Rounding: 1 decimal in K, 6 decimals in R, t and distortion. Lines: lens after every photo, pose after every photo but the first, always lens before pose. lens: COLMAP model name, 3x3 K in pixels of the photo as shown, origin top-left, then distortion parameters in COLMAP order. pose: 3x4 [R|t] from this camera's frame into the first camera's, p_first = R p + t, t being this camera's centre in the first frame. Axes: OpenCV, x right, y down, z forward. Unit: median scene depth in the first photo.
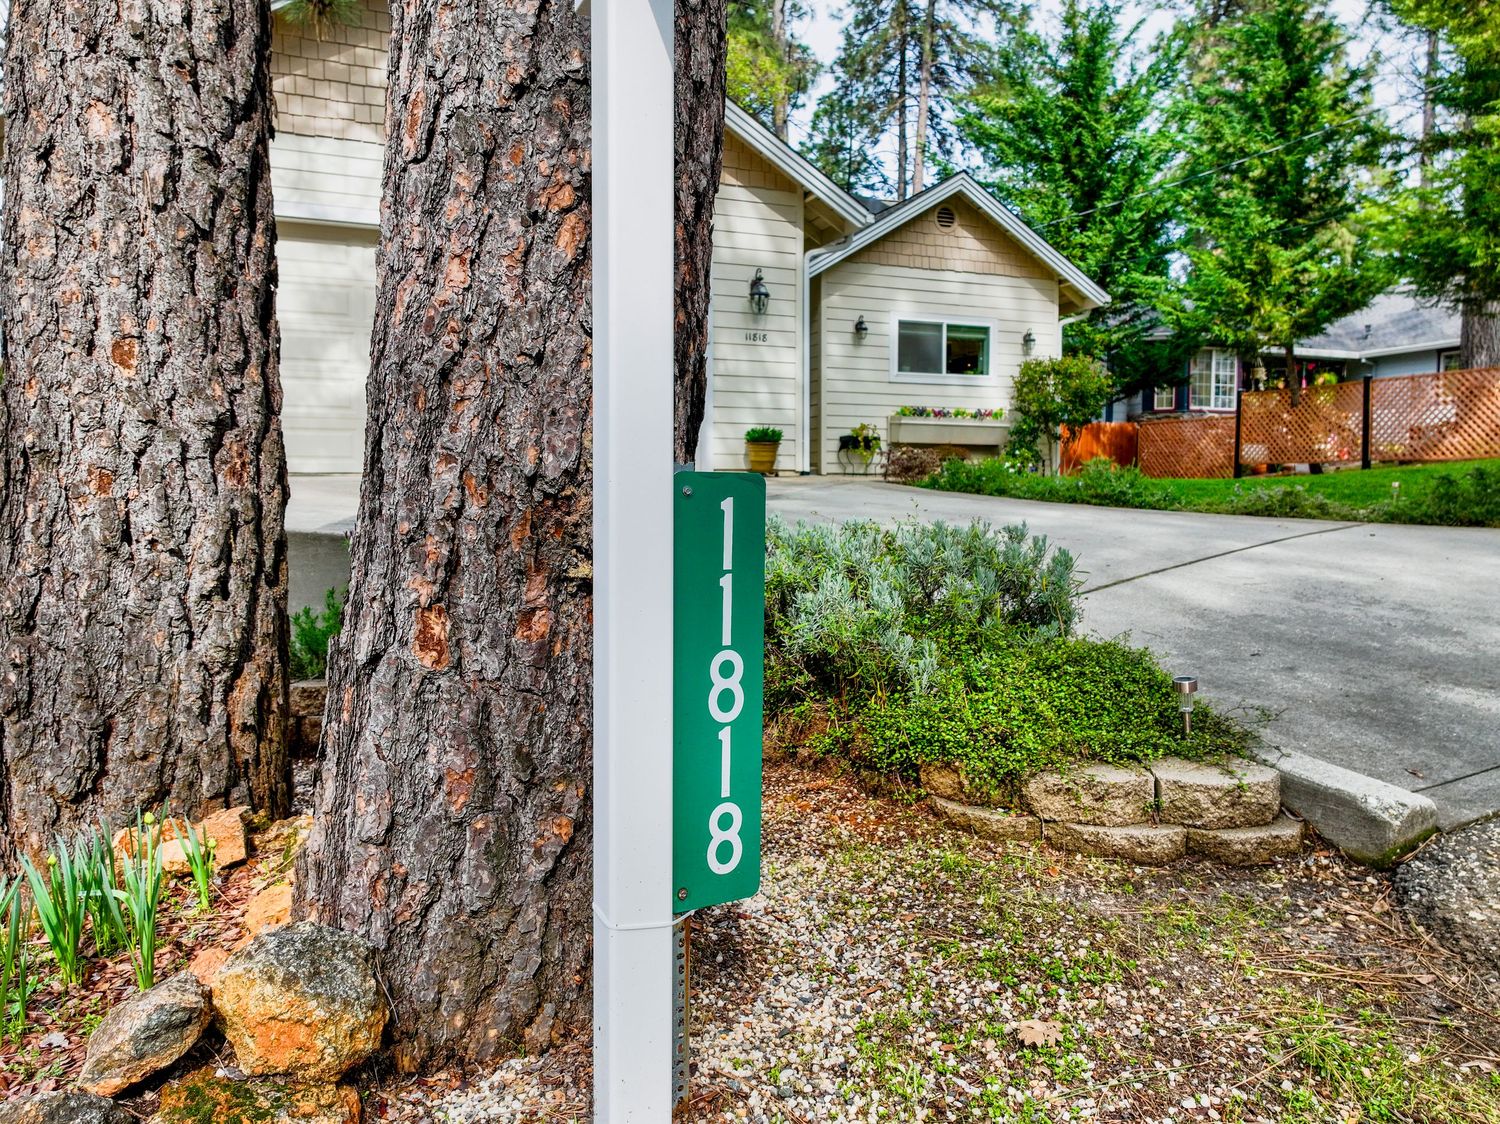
lens RADIAL K [[1057.1, 0, 753.3], [0, 1057.1, 566.2], [0, 0, 1]] dist [-0.004119, 0.021071]
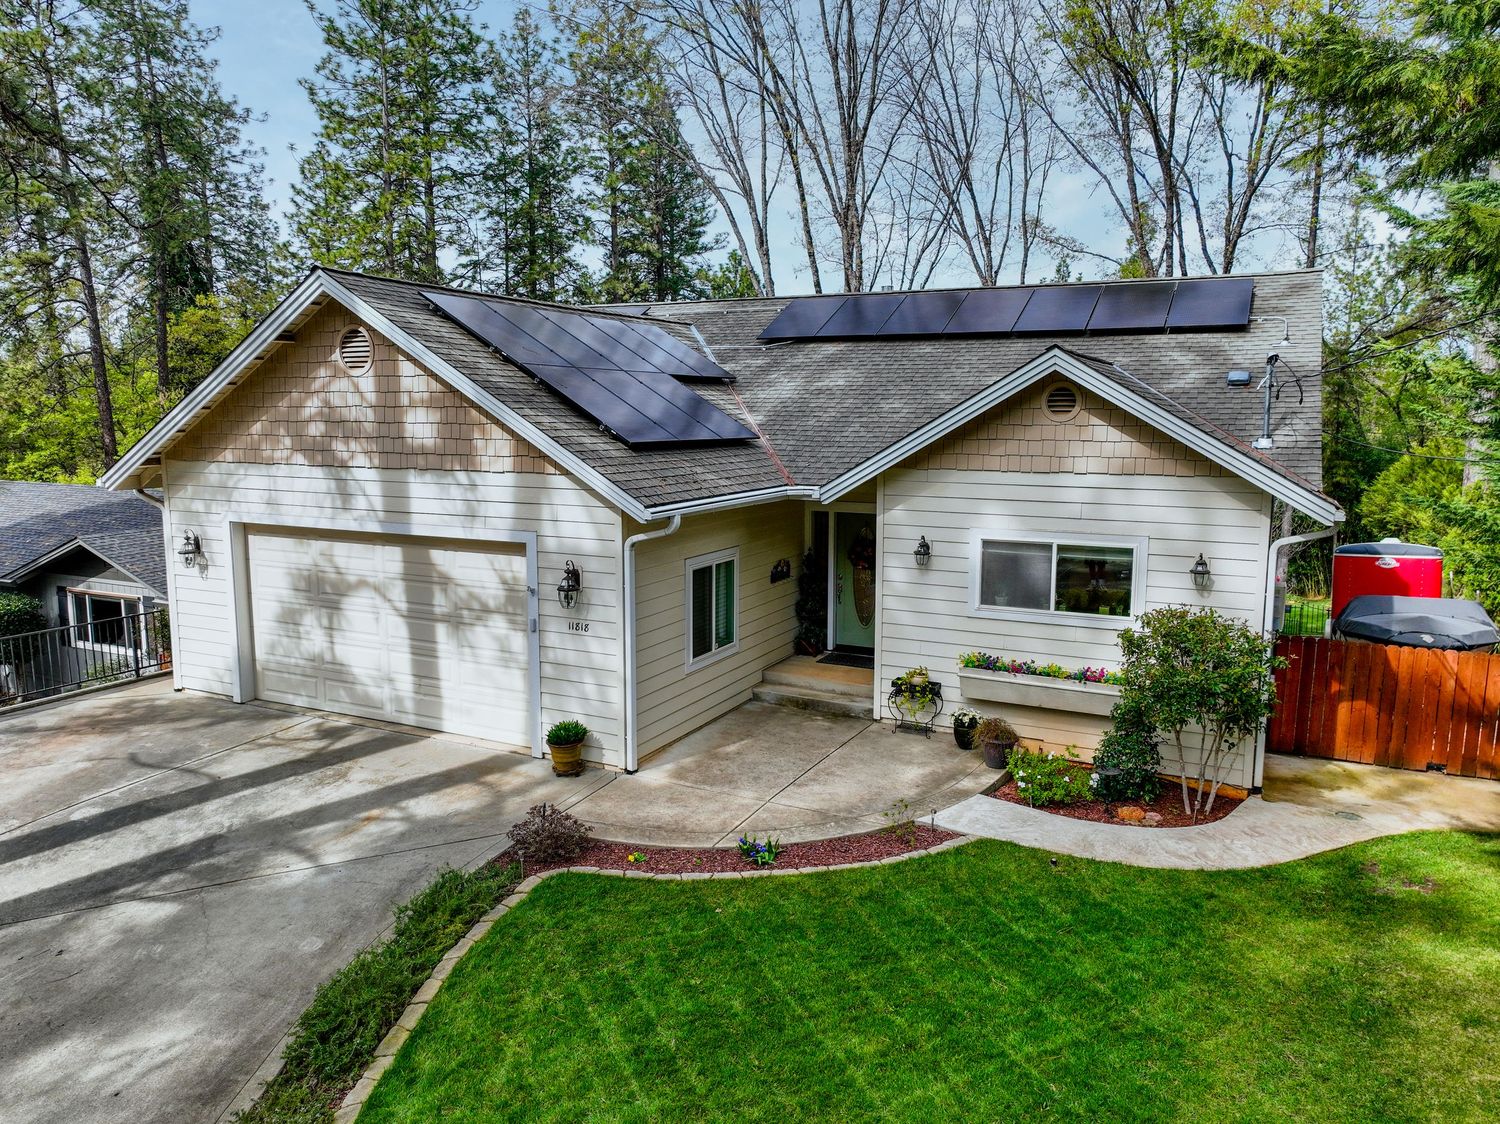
lens RADIAL K [[1057.1, 0, 753.2], [0, 1057.1, 553.6], [0, 0, 1]] dist [-0.004119, 0.021071]
pose [[0.647801, 0.110618, -0.753736, 0.606706], [-0.061010, 0.993757, 0.093408, -0.282701], [0.759363, -0.014525, 0.650505, 0.370221]]
